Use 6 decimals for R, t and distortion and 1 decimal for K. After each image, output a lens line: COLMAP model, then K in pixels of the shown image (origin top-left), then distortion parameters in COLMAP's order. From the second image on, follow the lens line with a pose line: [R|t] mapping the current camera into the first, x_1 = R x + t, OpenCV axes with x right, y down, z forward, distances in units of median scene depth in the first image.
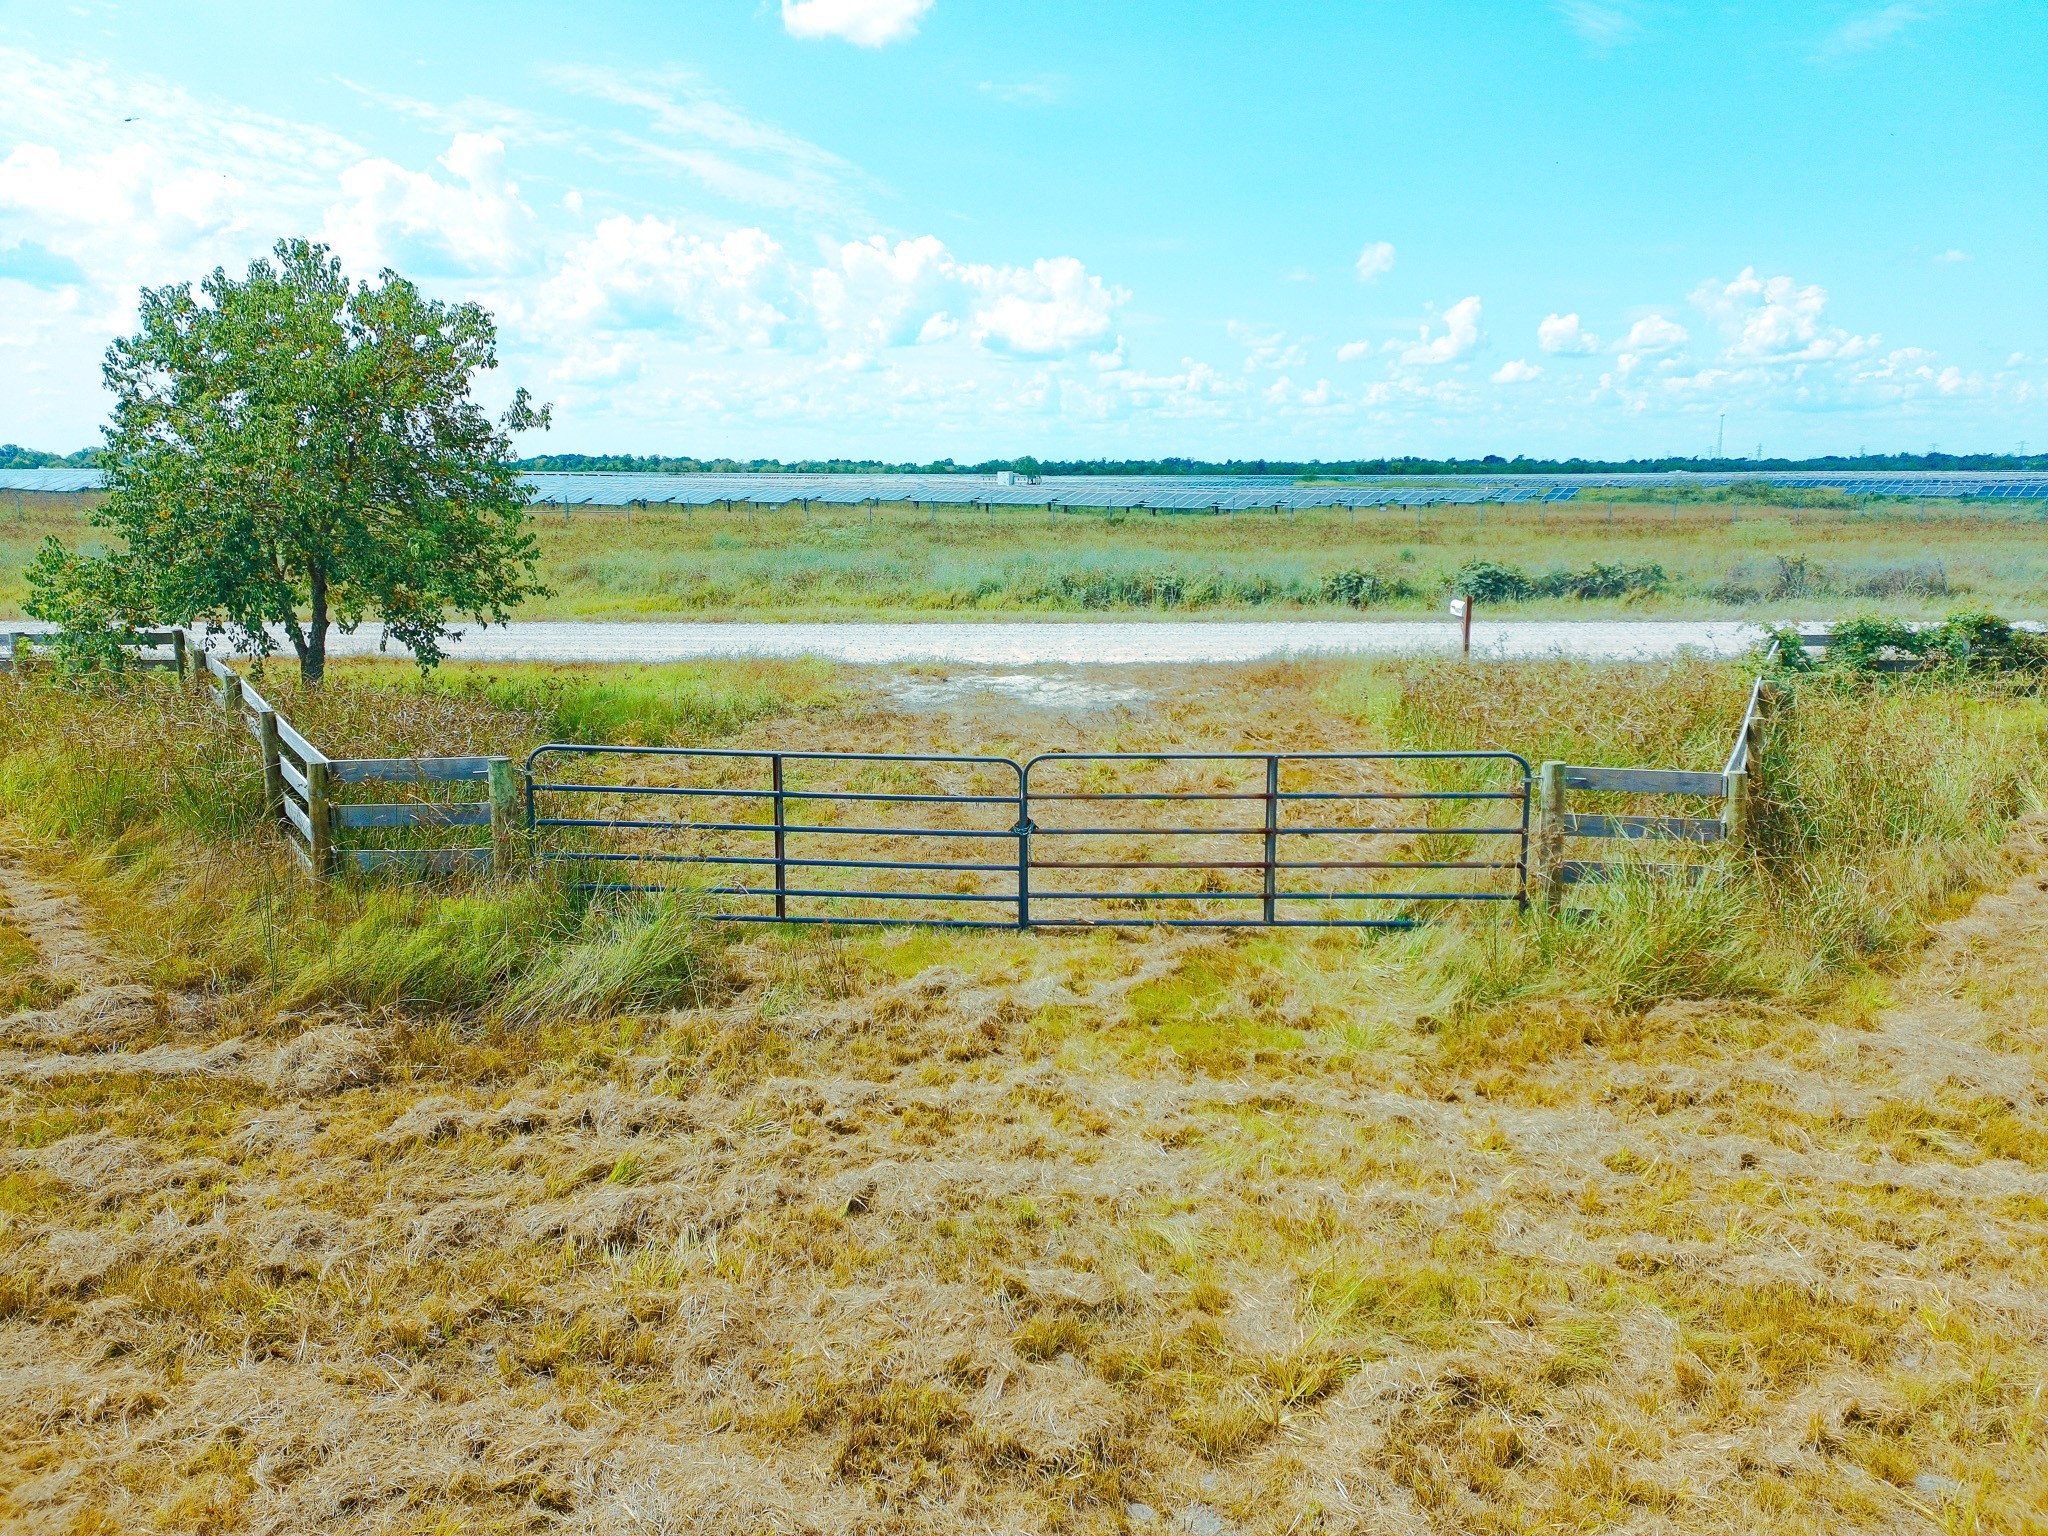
lens RADIAL K [[1559.0, 0, 1024.0], [0, 1559.0, 768.0], [0, 0, 1]] dist [0.064119, -0.060849]
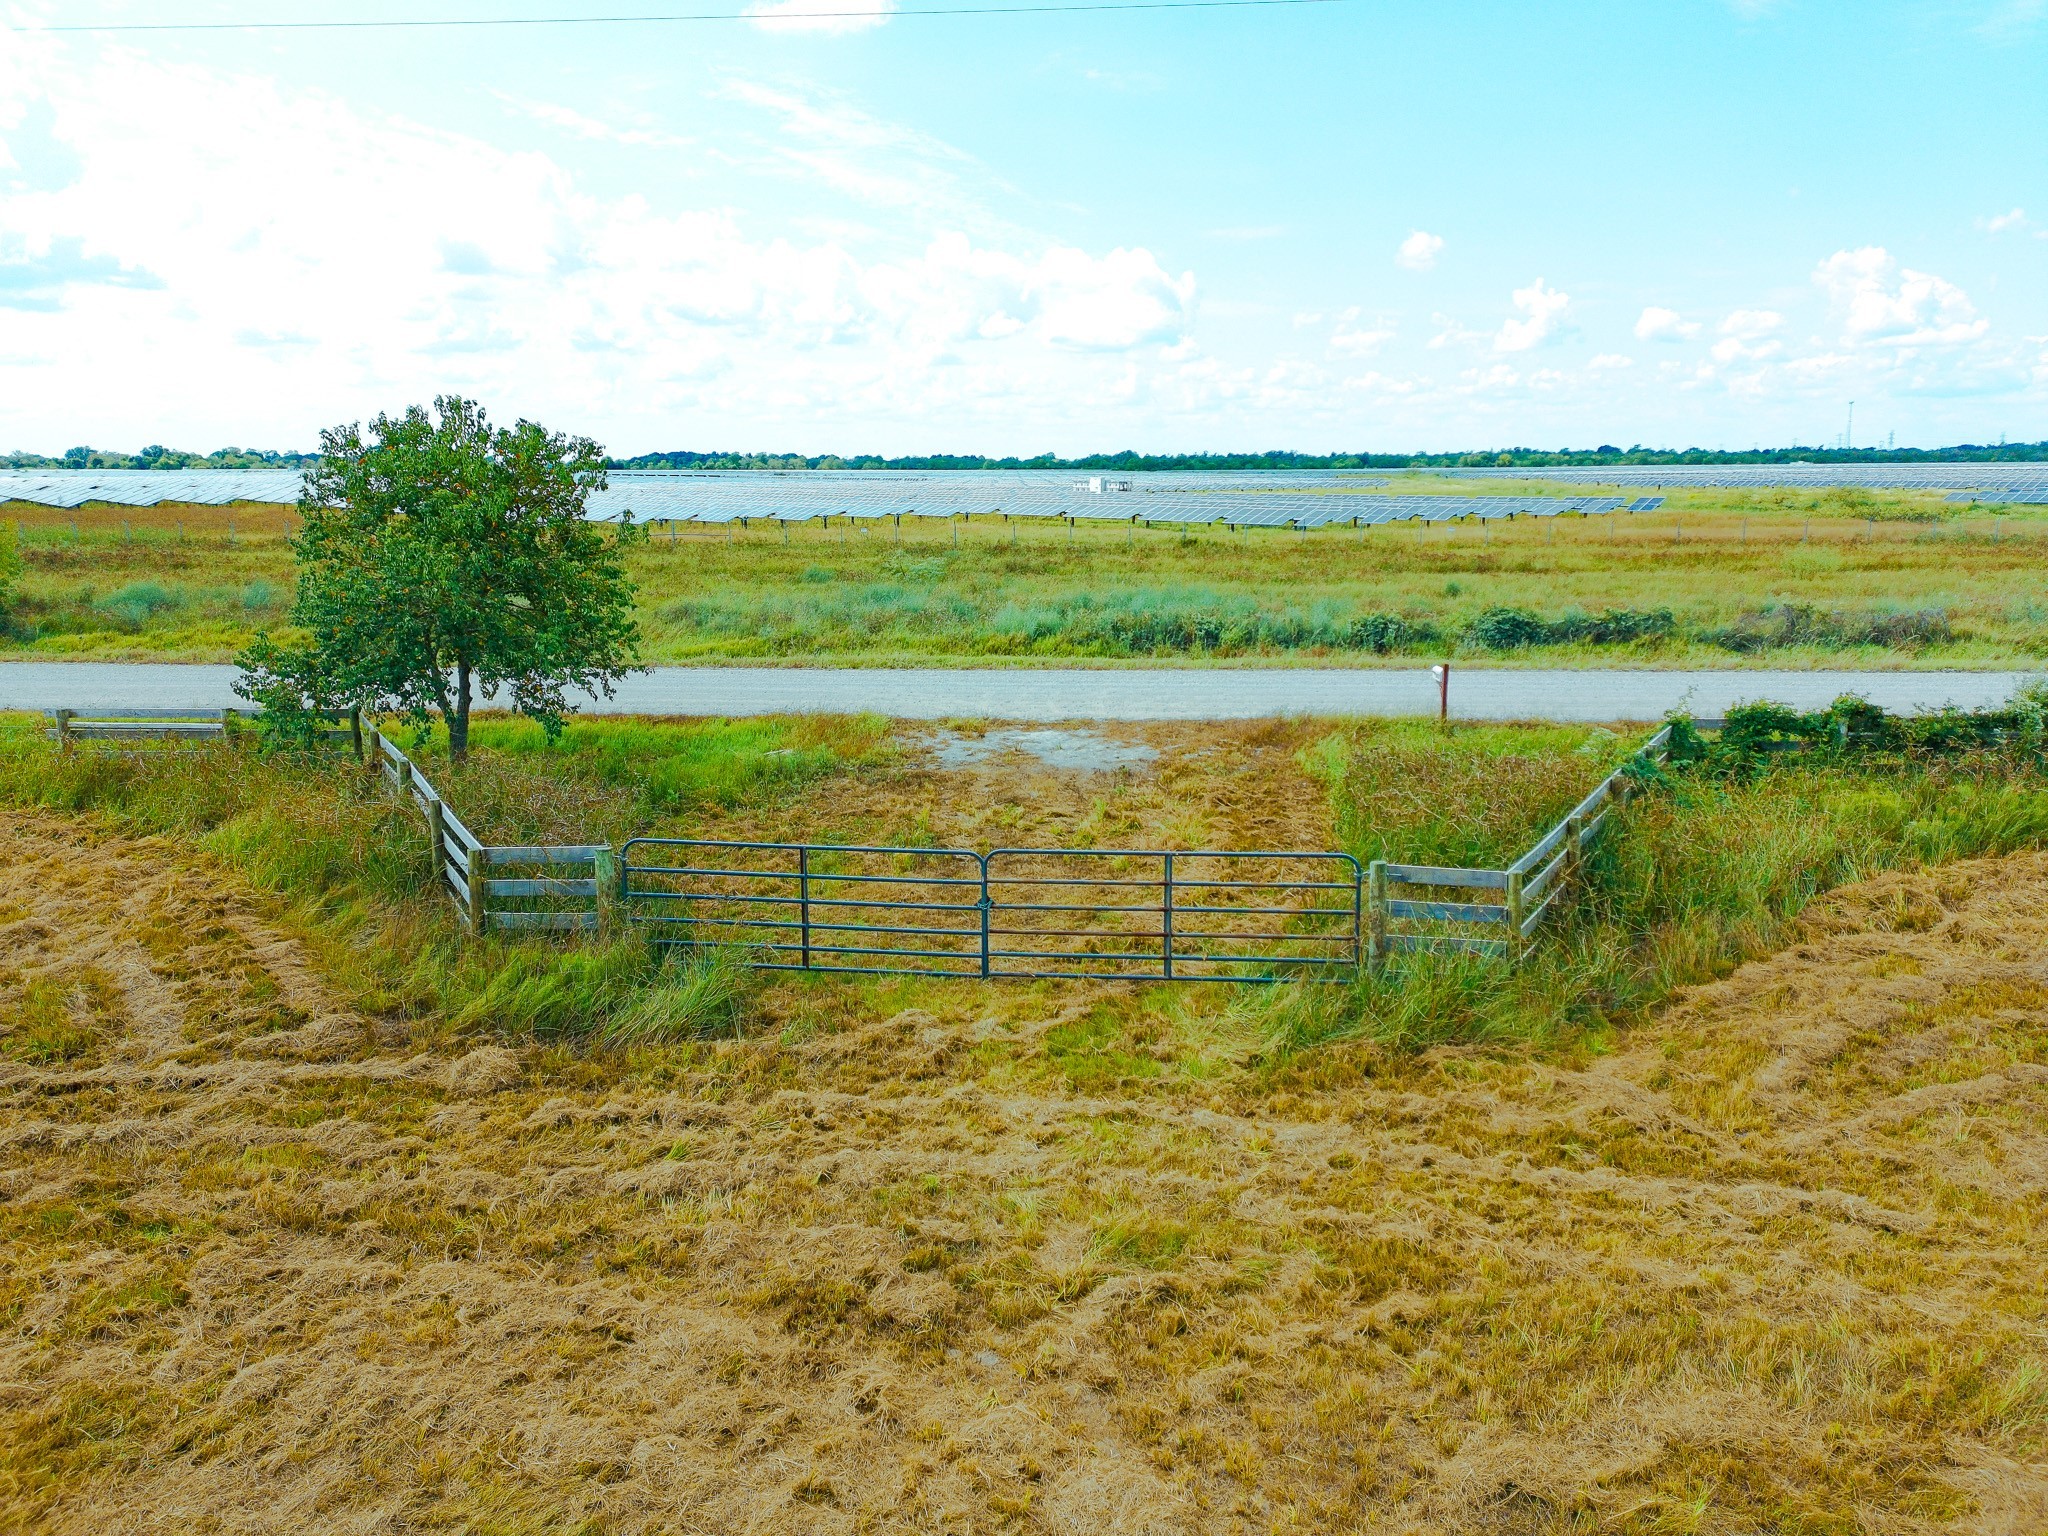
lens RADIAL K [[1652.3, 0, 1020.8], [0, 1652.3, 722.6], [0, 0, 1]] dist [0.004712, 0.189506]
pose [[0.996740, 0.004068, -0.080578, 0.173439], [-0.005001, 0.999923, -0.011381, -0.120843], [0.080526, 0.011747, 0.996683, -0.491994]]
